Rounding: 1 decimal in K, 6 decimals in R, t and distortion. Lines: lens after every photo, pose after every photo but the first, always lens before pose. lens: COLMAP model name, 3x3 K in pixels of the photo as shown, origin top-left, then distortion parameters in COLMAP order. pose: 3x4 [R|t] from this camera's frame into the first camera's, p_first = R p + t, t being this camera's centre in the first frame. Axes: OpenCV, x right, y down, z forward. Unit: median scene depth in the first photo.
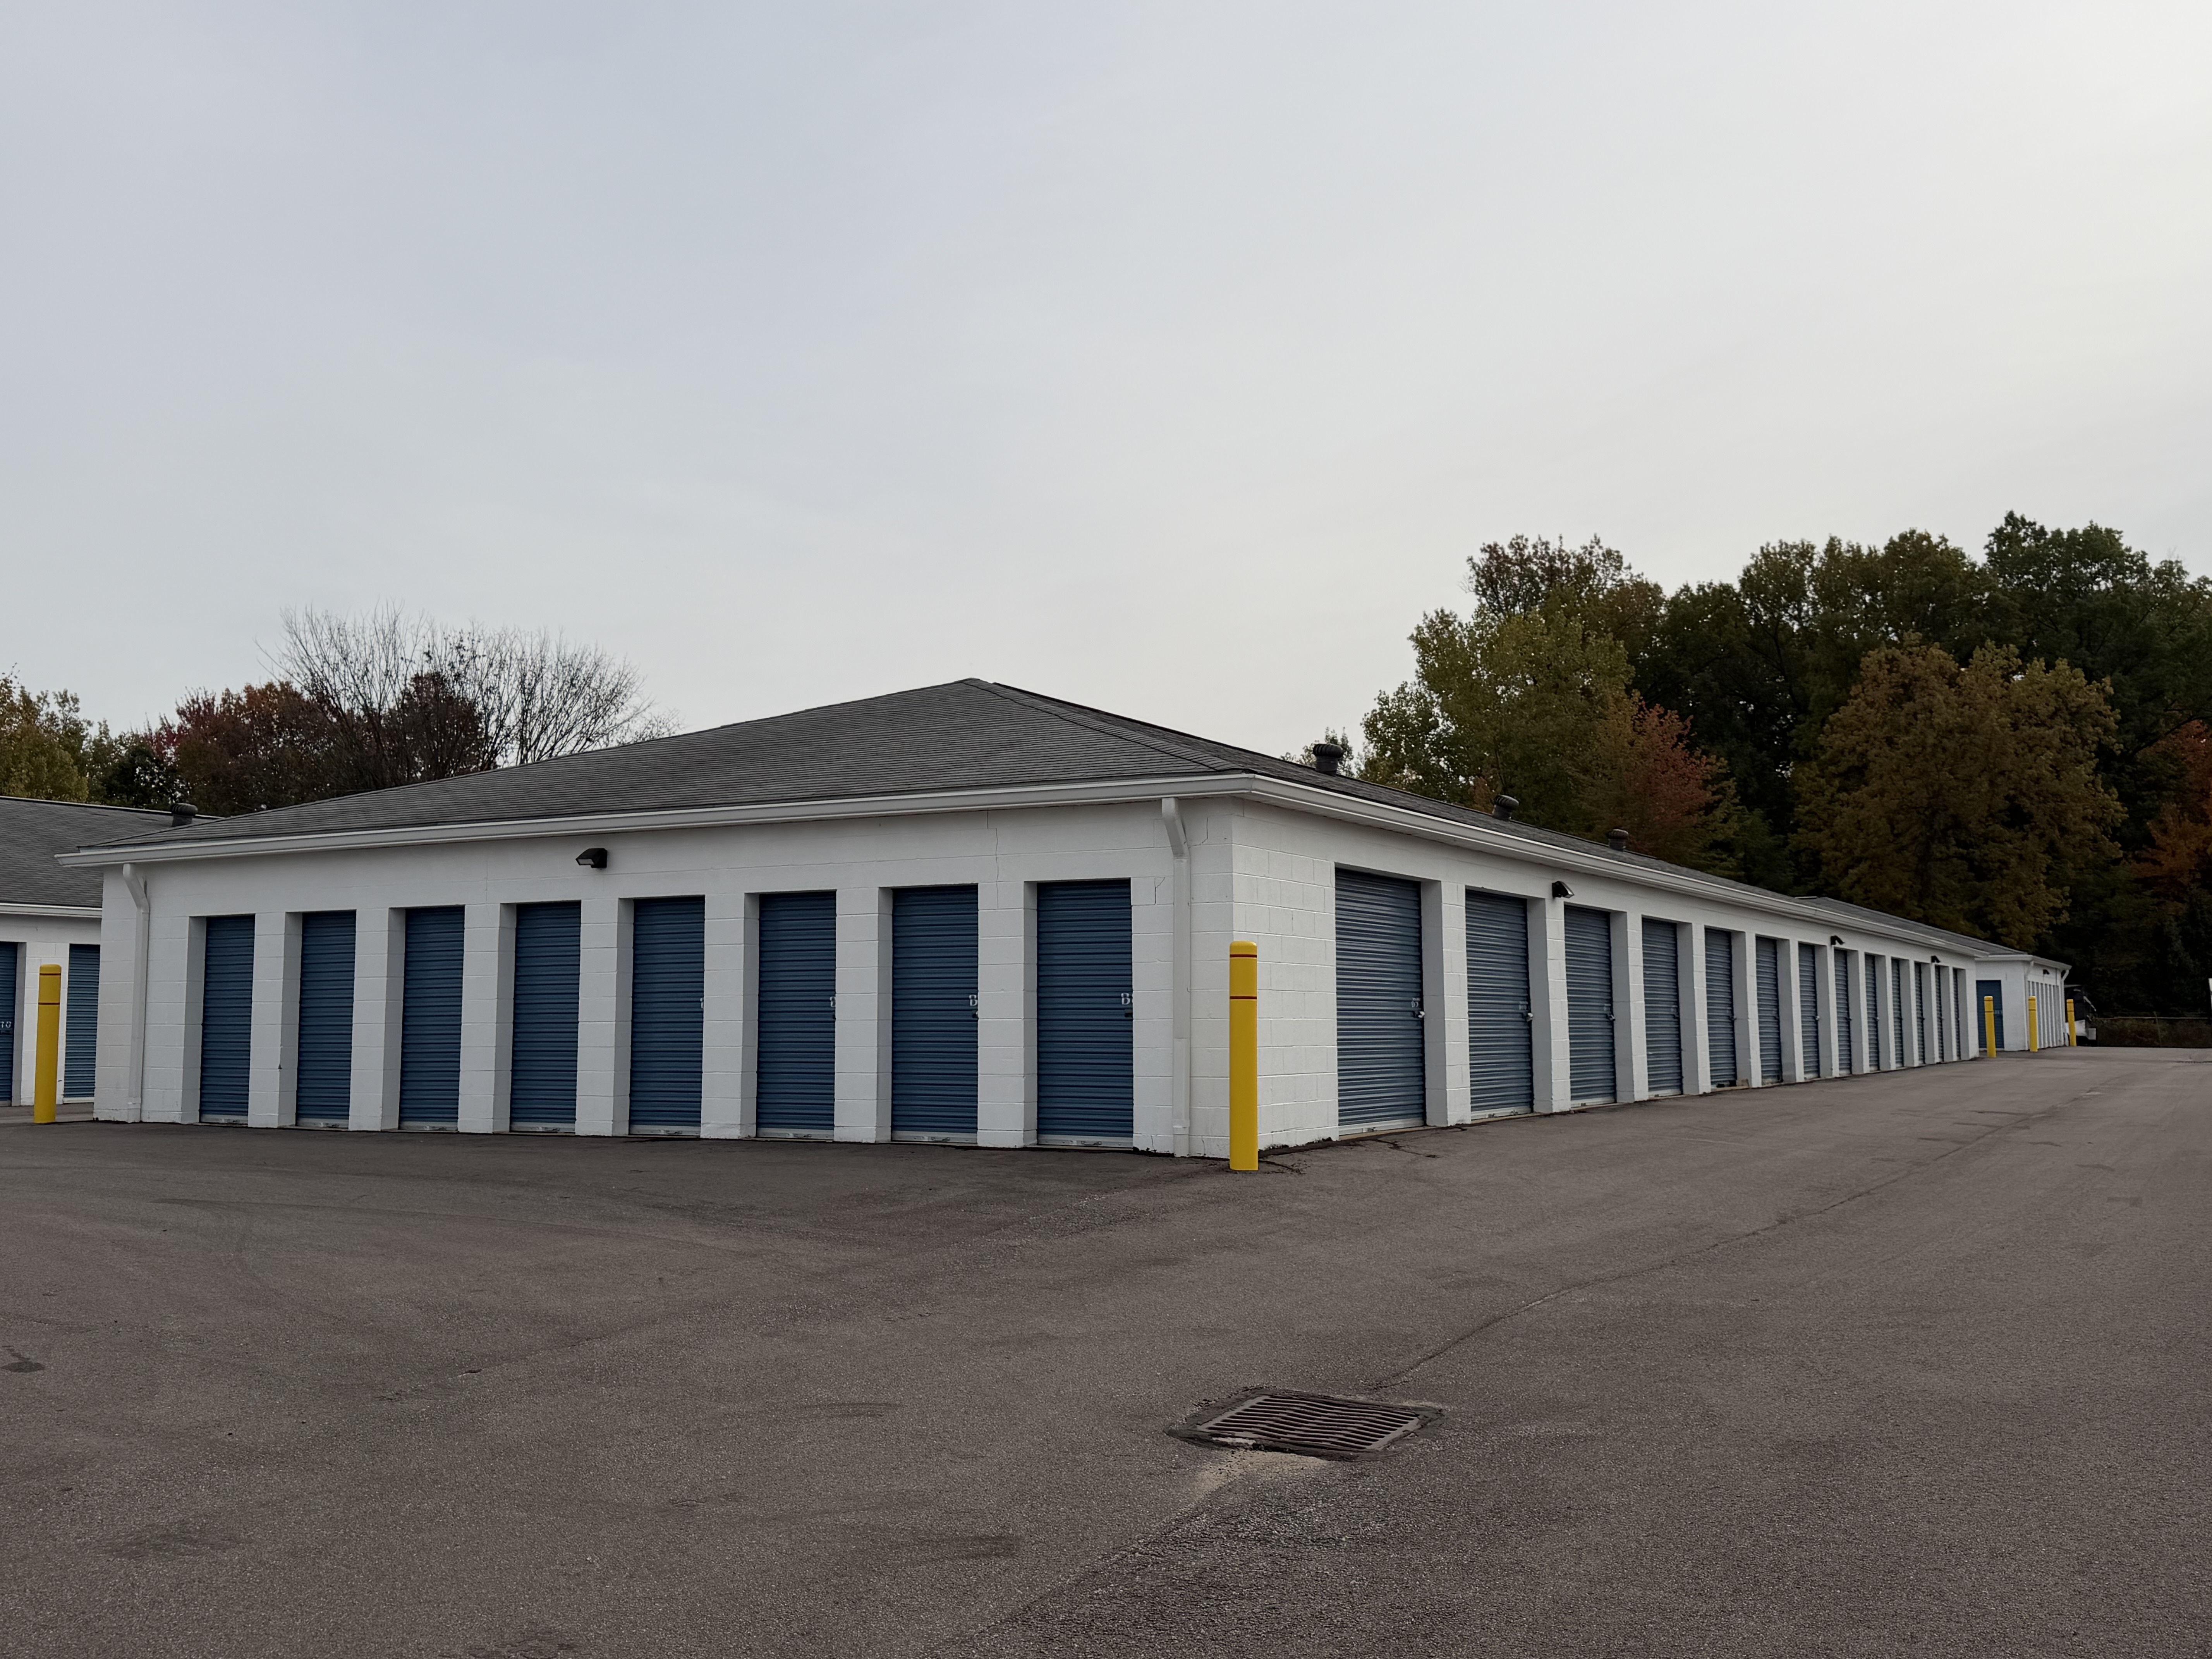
lens RADIAL K [[1997.3, 0, 1099.5], [0, 1997.3, 835.0], [0, 0, 1]] dist [0.158375, -0.329737]
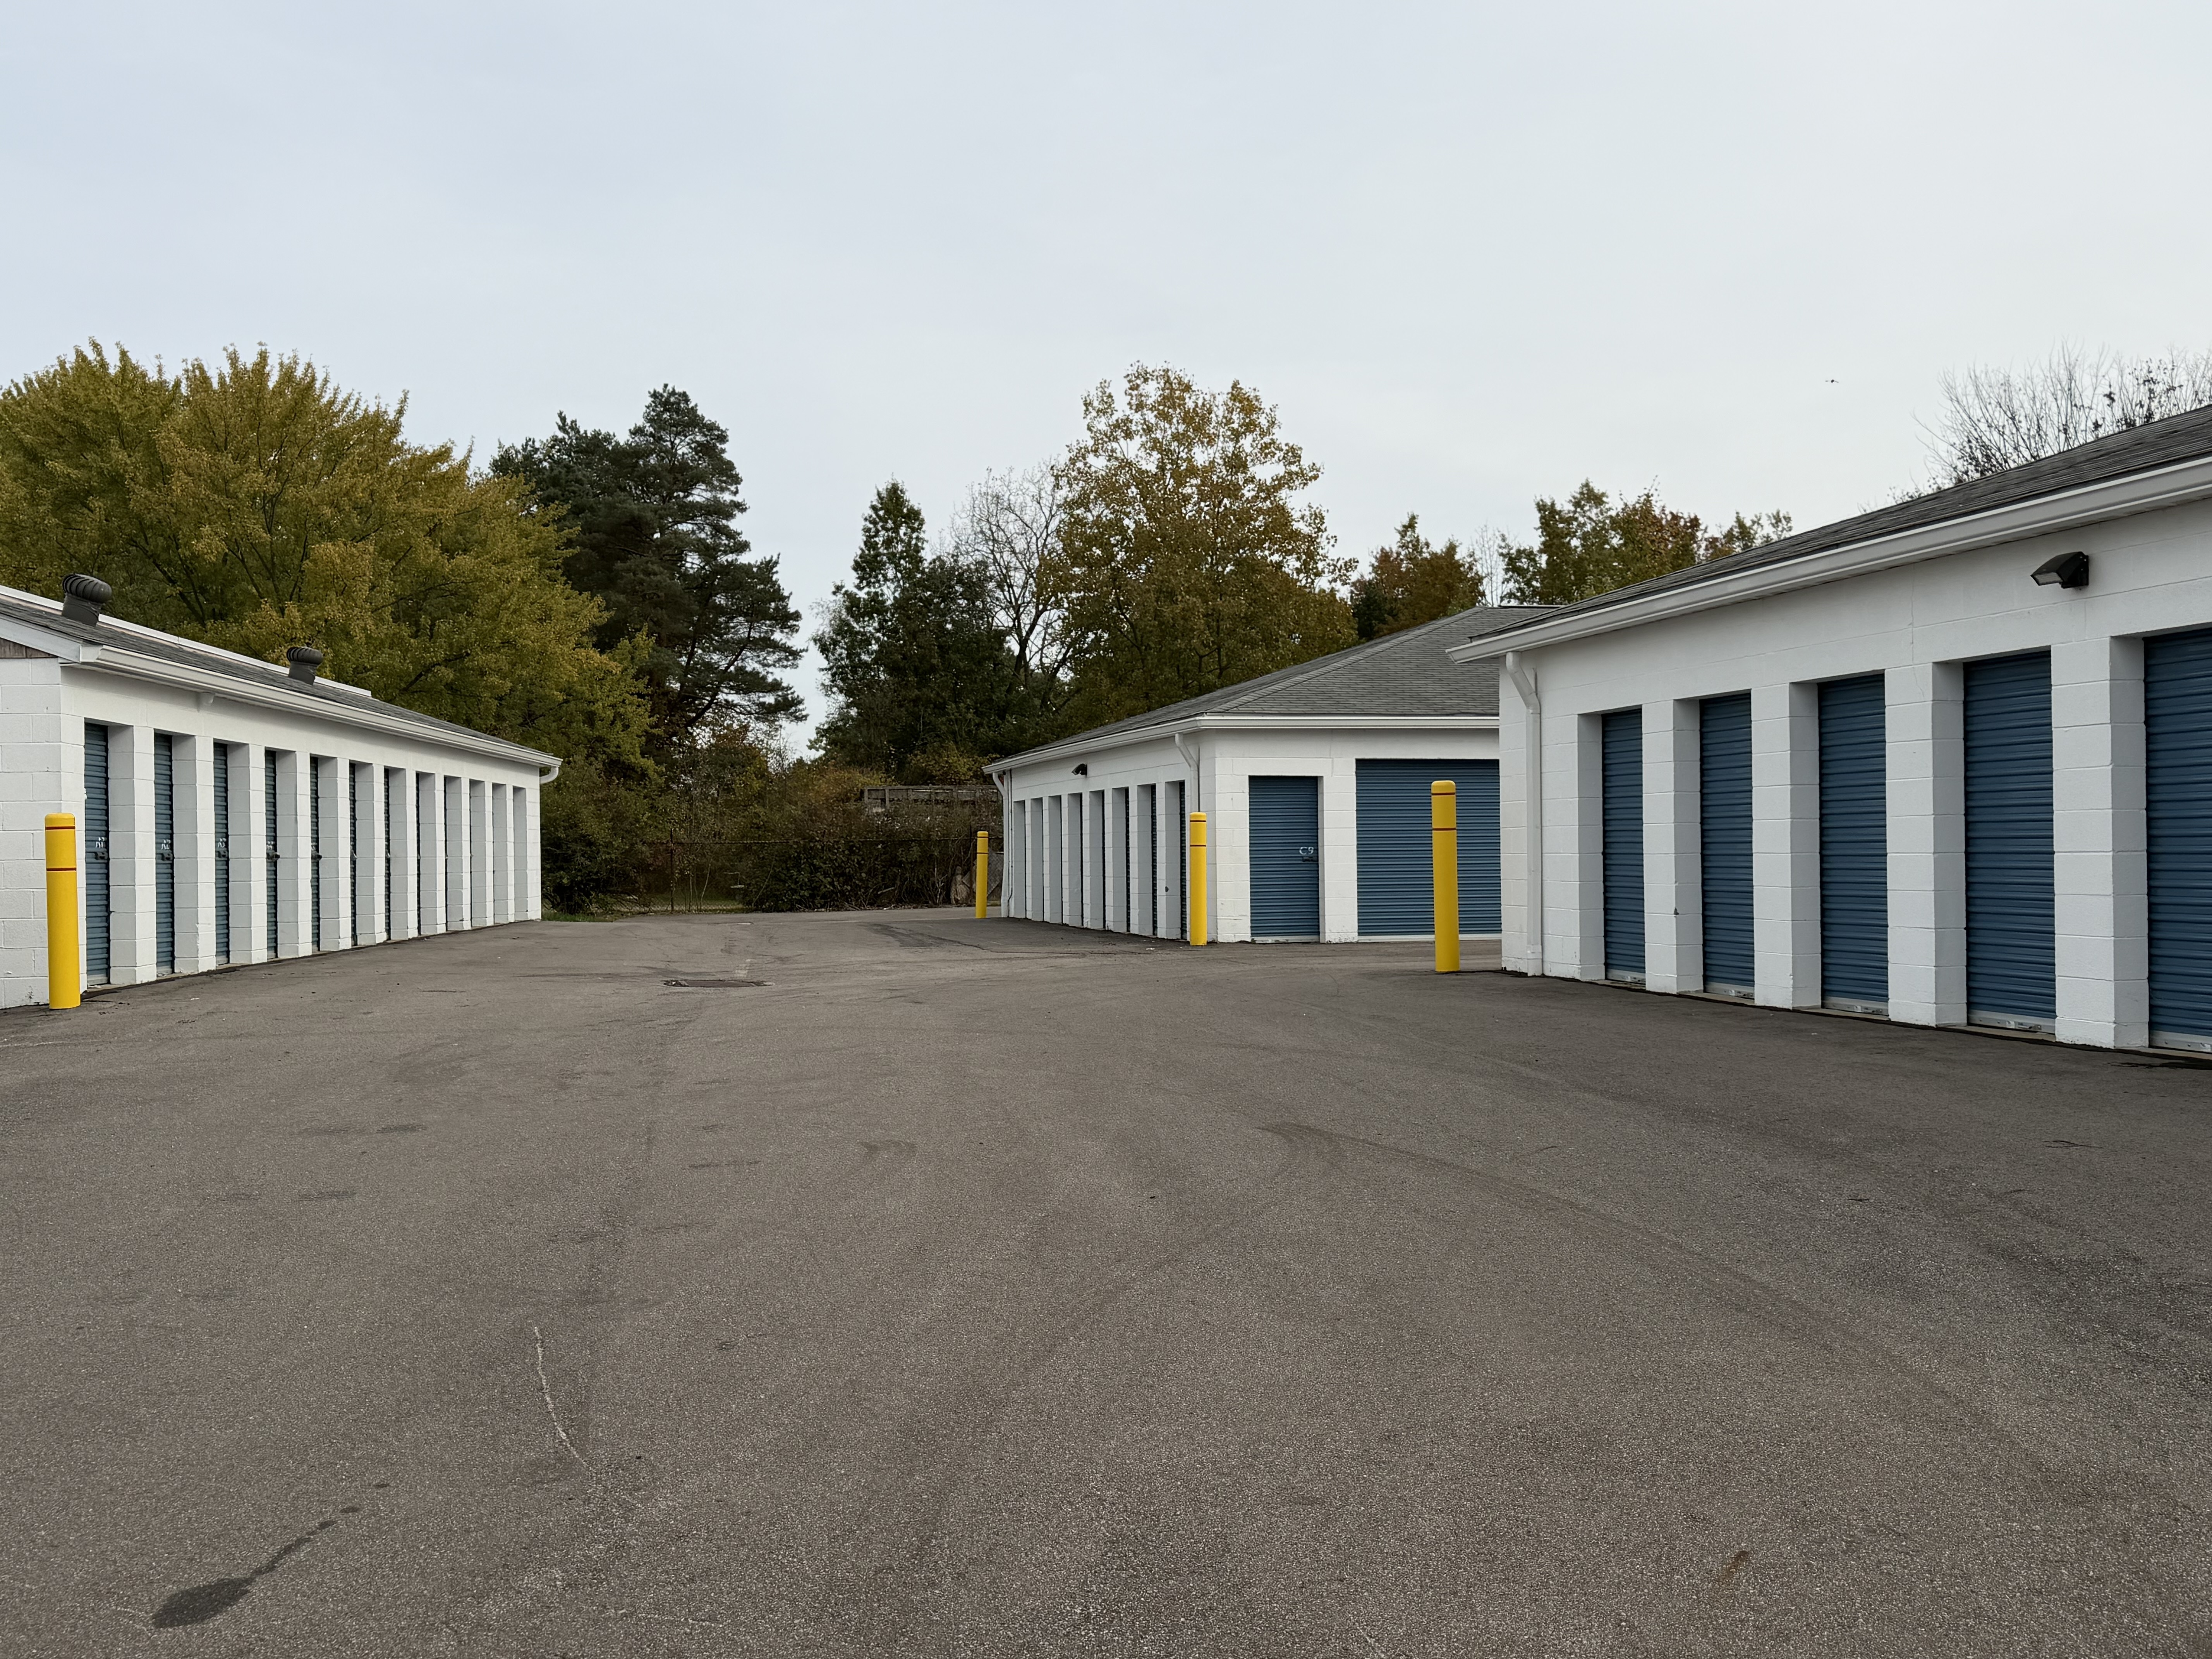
lens RADIAL K [[1997.3, 0, 1099.5], [0, 1997.3, 835.0], [0, 0, 1]] dist [0.158375, -0.329737]
pose [[0.676901, -0.011840, -0.735979, -0.001761], [0.078549, 0.995323, 0.056231, 0.006415], [0.731871, -0.095873, 0.674665, 0.078467]]
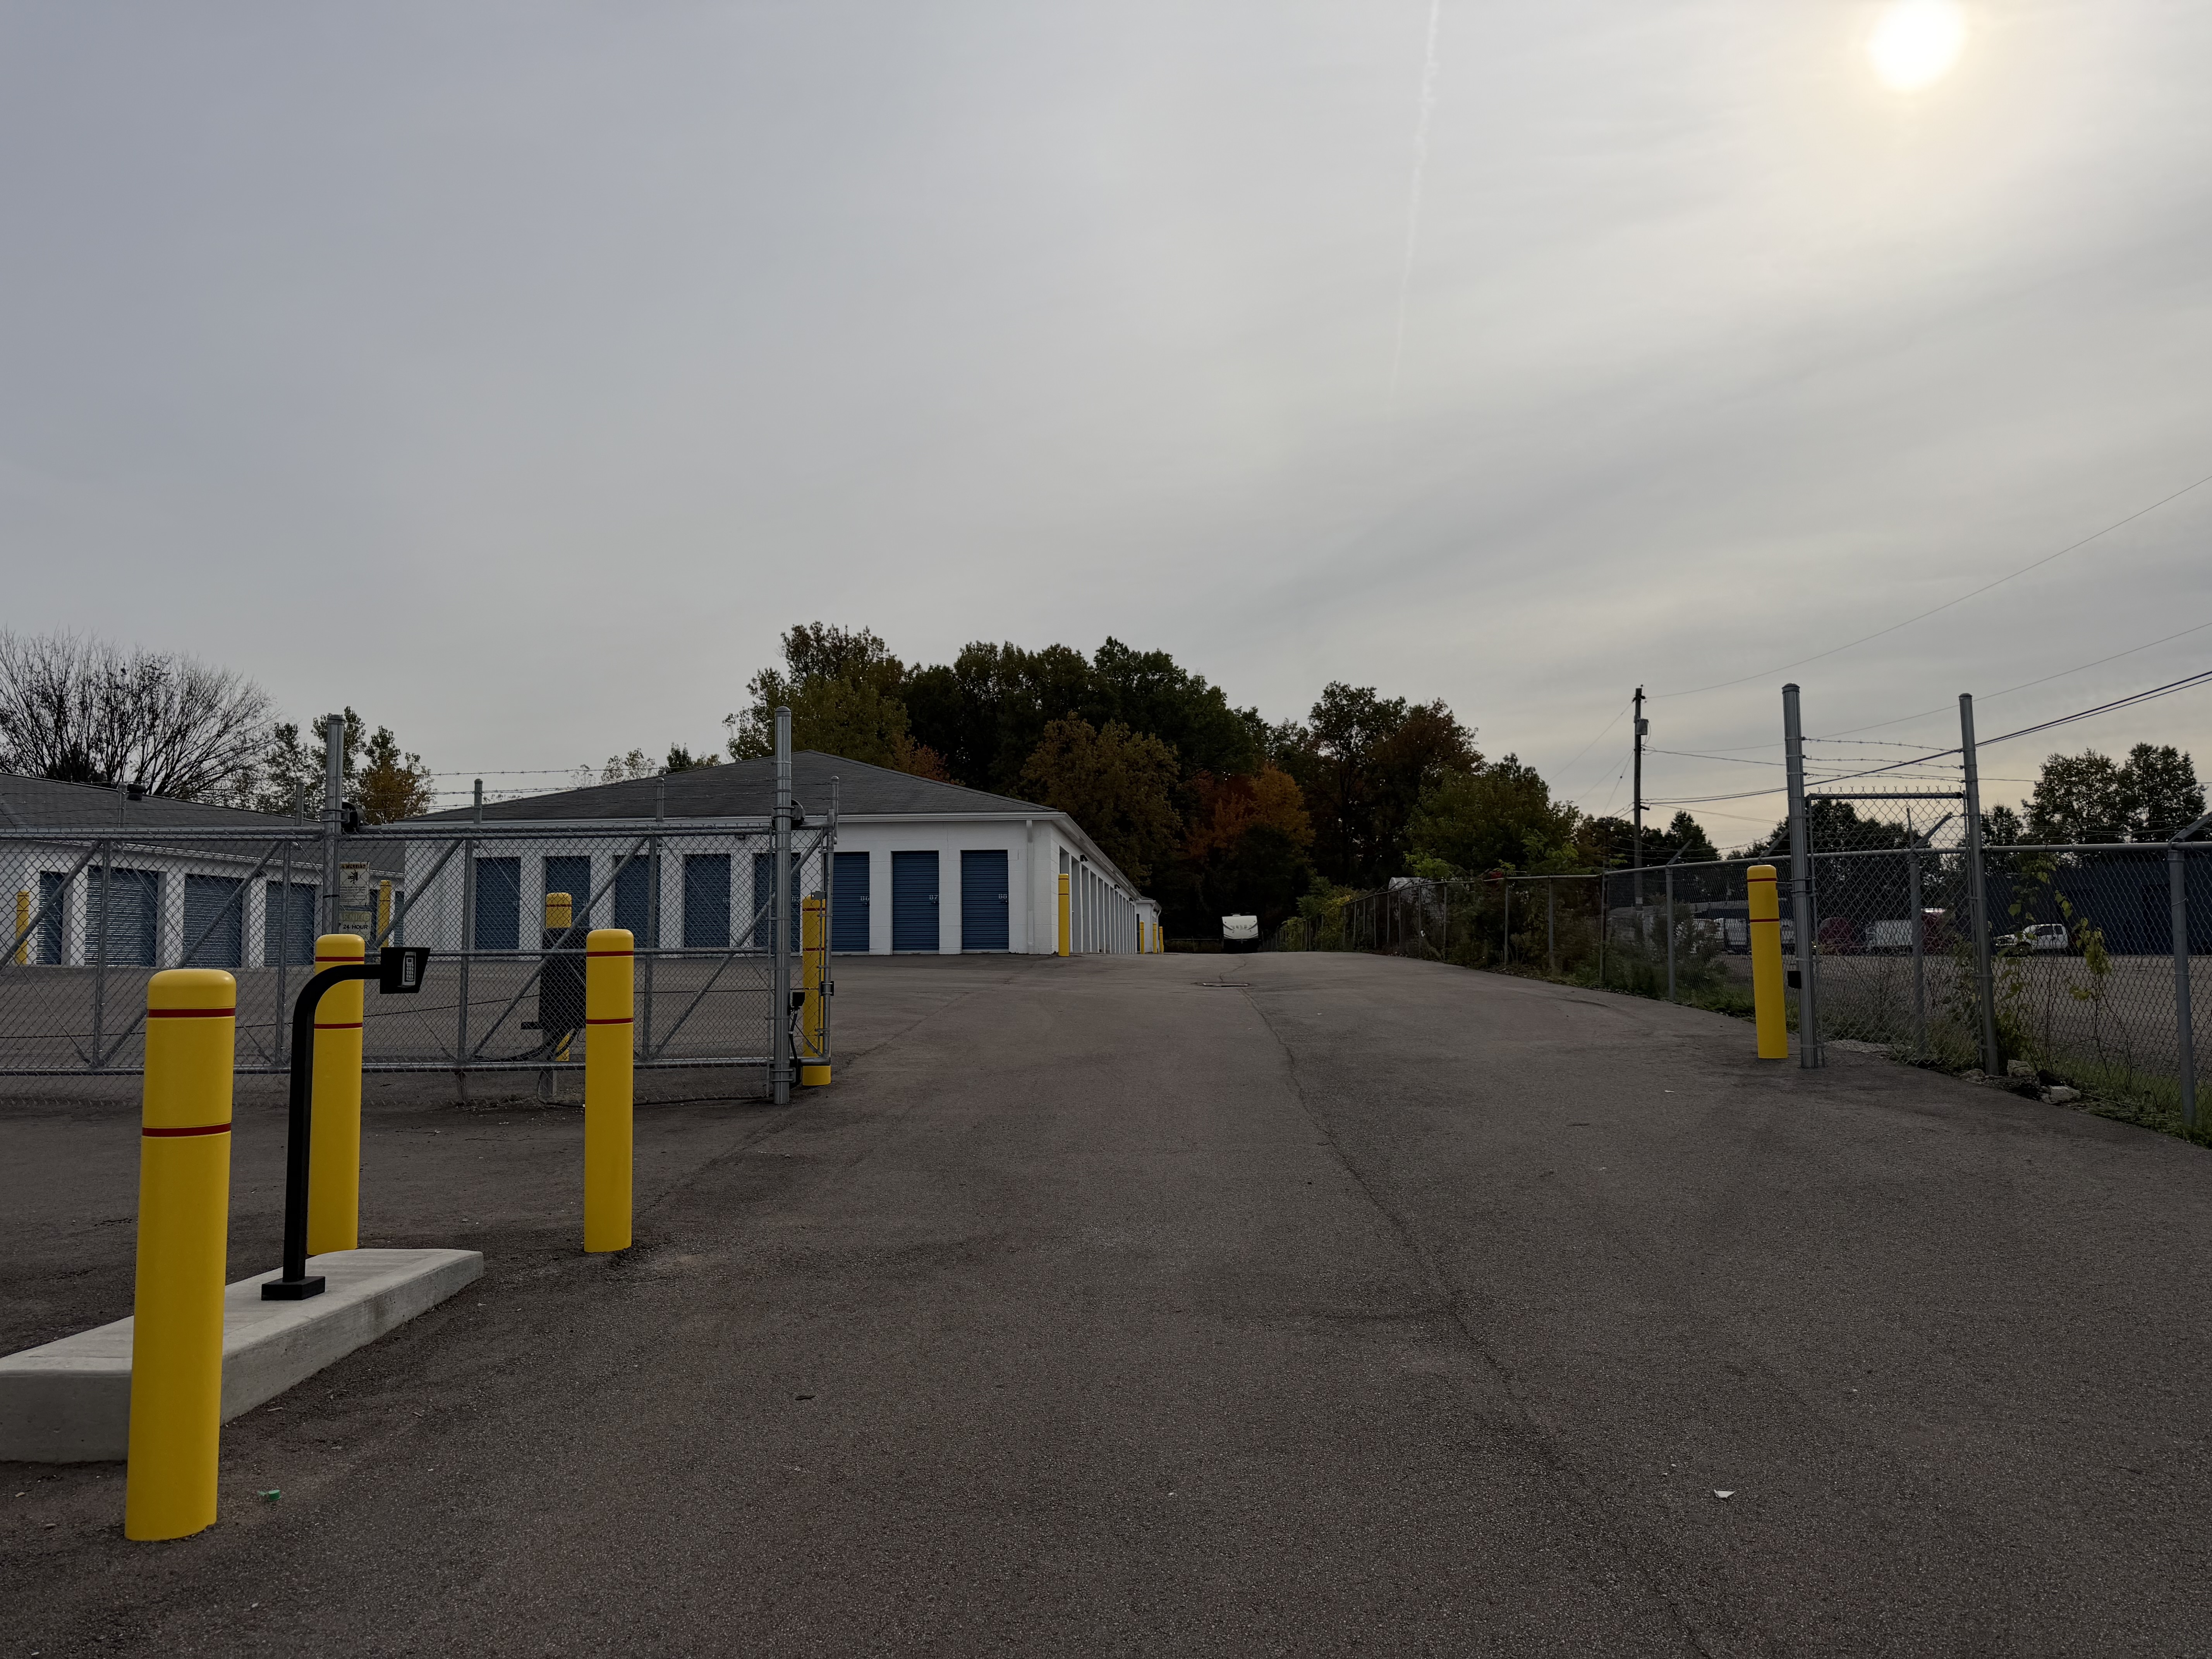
lens RADIAL K [[1529.1, 0, 1106.0], [0, 1529.1, 829.5], [0, 0, 1]] dist [0.066905, -0.097155]
pose [[0.895985, 0.028871, 0.443144, -0.128397], [-0.031476, 0.999503, -0.001477, -0.001040], [-0.442967, -0.012625, 0.896449, -0.143257]]
